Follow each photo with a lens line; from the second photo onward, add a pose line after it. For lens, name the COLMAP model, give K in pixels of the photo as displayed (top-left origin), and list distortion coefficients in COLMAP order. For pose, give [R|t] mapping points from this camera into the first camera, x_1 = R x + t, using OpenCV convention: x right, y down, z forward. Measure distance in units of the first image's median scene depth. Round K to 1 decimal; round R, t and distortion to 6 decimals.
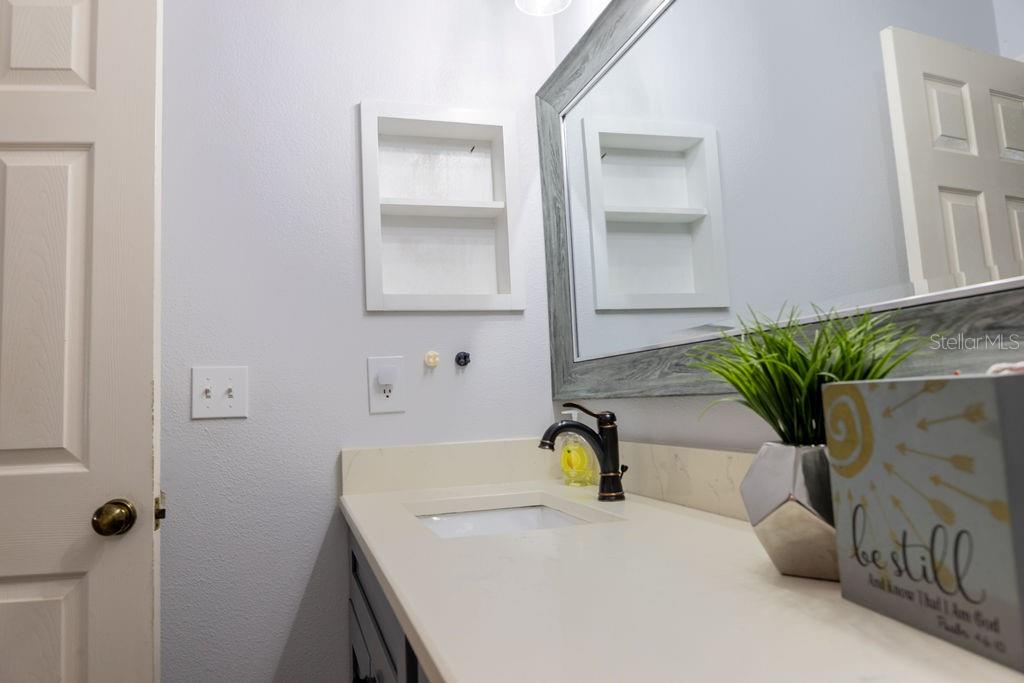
lens RADIAL K [[742.9, 0, 492.9], [0, 742.9, 340.0], [0, 0, 1]] dist [0.016680, 0.000354]
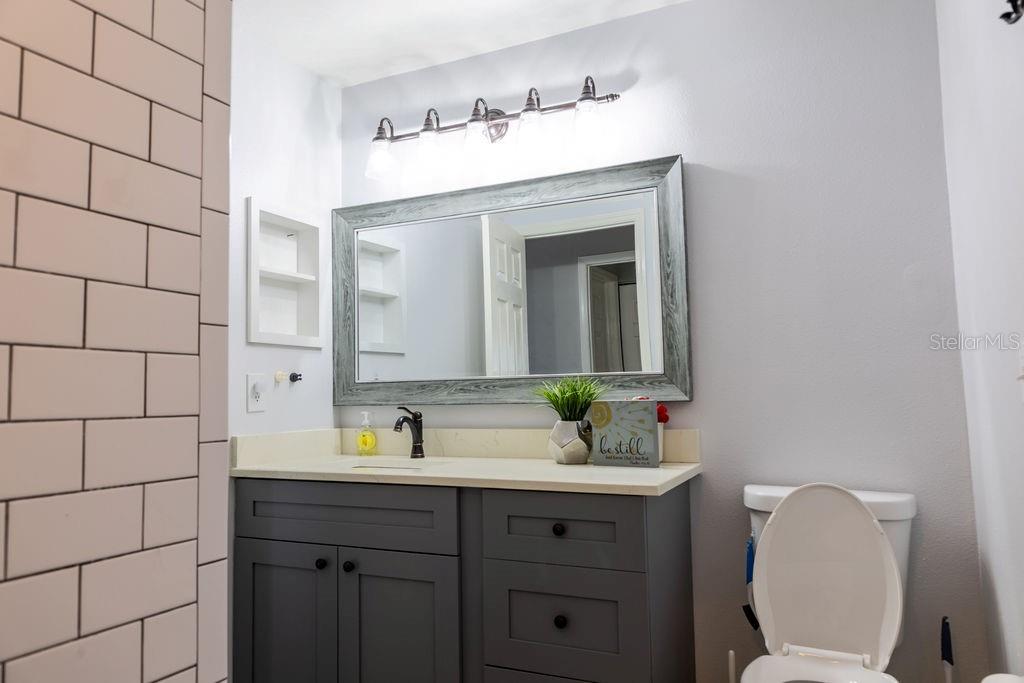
lens RADIAL K [[742.9, 0, 513.7], [0, 742.9, 340.5], [0, 0, 1]] dist [0.016680, 0.000354]
pose [[0.686555, 0.087526, 0.721790, -0.863247], [-0.073361, 0.996001, -0.050997, -0.005277], [-0.723367, -0.017939, 0.690230, -0.395963]]
